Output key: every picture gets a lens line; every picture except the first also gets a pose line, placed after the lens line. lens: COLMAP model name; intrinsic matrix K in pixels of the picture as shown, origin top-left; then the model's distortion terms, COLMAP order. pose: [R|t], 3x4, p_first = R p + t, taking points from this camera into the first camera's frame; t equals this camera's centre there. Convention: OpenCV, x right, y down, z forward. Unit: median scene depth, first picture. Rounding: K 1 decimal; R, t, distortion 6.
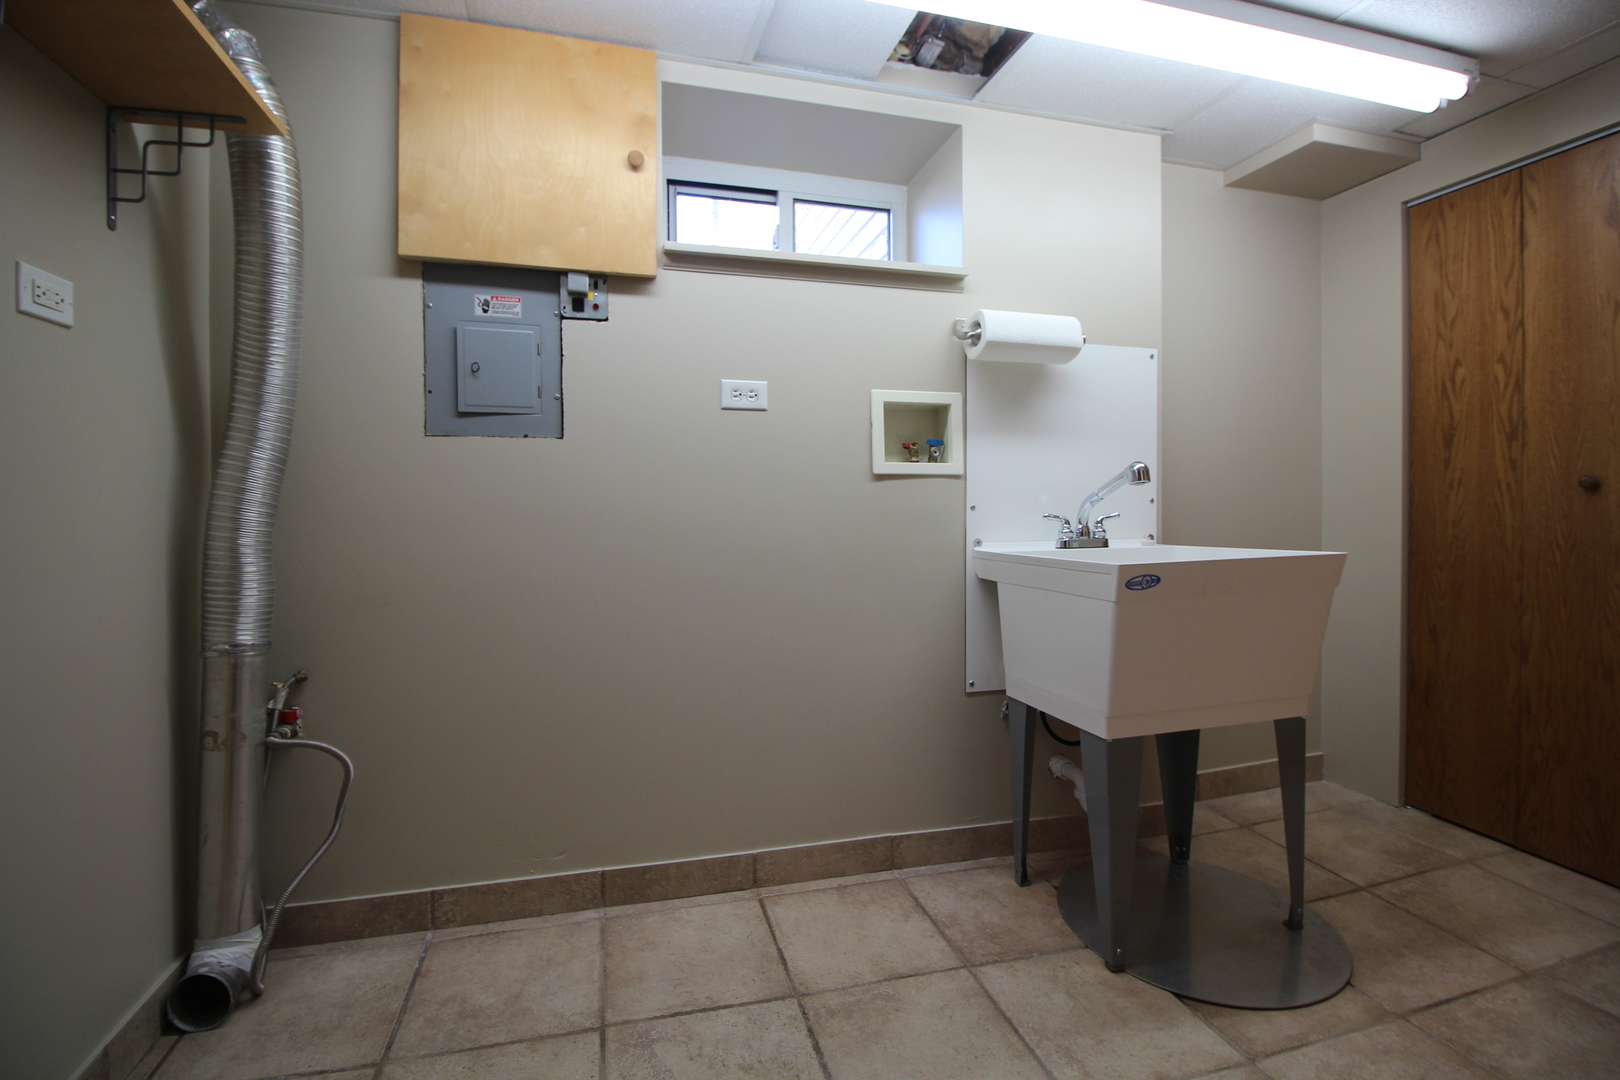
lens RADIAL K [[750.5, 0, 811.9], [0, 750.5, 530.7], [0, 0, 1]] dist [-0.004315, -0.001490]
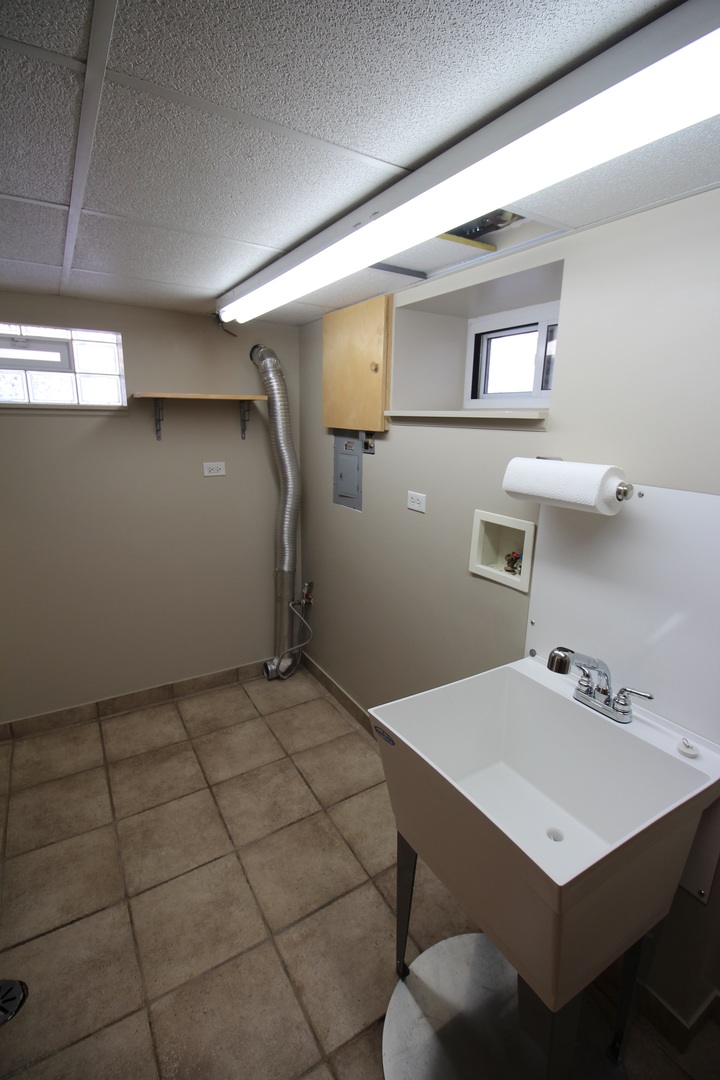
lens RADIAL K [[500.4, 0, 358.8], [0, 500.4, 538.9], [0, 0, 1]] dist [-0.004315, -0.001490]
pose [[0.265831, 0.240719, -0.933482, 0.992362], [-0.036428, 0.970139, 0.239798, -0.394448], [0.963331, -0.029741, 0.266662, 0.657018]]
